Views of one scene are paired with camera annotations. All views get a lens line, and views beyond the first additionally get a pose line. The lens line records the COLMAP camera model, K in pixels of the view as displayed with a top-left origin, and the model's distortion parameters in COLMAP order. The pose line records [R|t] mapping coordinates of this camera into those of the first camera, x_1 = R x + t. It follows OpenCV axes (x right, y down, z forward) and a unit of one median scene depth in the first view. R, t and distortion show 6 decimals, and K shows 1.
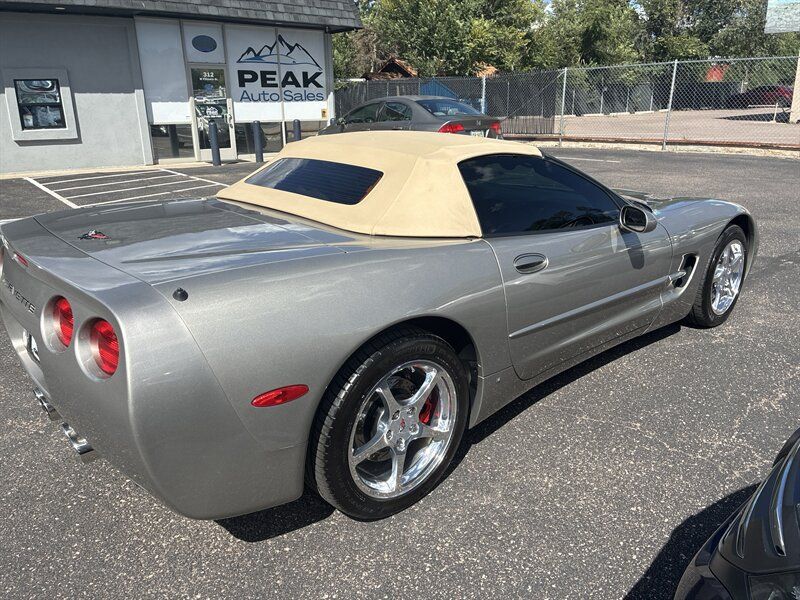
lens RADIAL K [[600.0, 0, 394.0], [0, 600.0, 301.2], [0, 0, 1]] dist [0.075862, -0.103094]
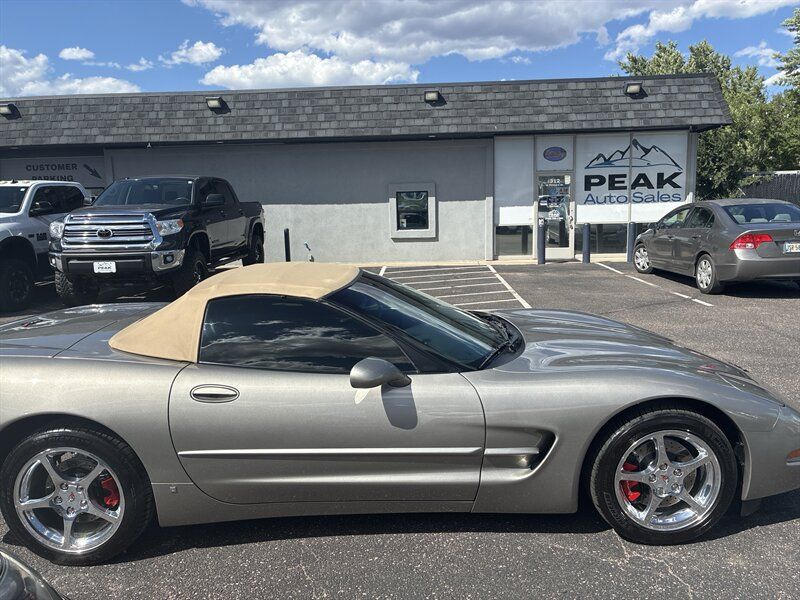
lens RADIAL K [[600.0, 0, 401.3], [0, 600.0, 303.0], [0, 0, 1]] dist [0.075862, -0.103094]
pose [[0.753986, 0.099475, -0.649315, 0.199281], [-0.188252, 0.979729, -0.068504, -0.036598], [0.629338, 0.173886, 0.757428, 0.055099]]
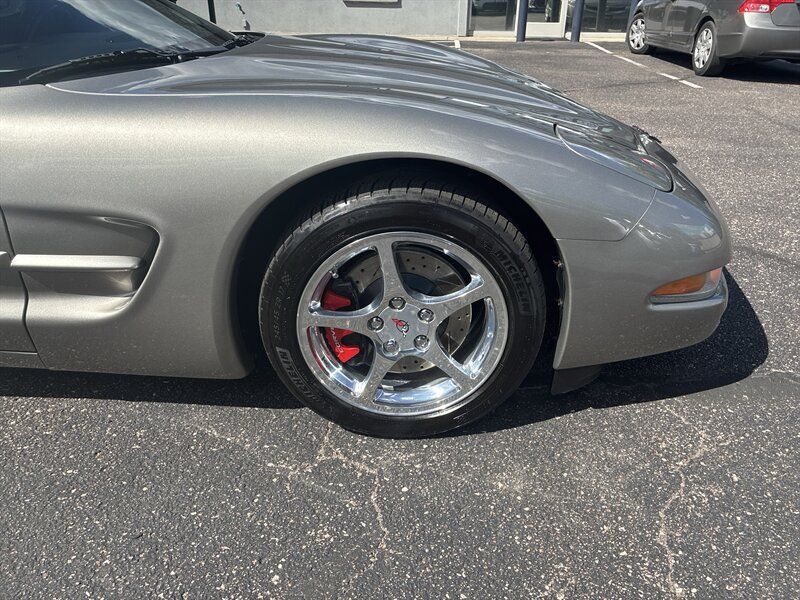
lens RADIAL K [[600.0, 0, 398.1], [0, 600.0, 302.2], [0, 0, 1]] dist [0.075862, -0.103094]
pose [[0.738694, 0.326878, -0.589476, 0.198240], [-0.226210, 0.944044, 0.240022, -0.037631], [0.634949, -0.043958, 0.771303, 0.188129]]
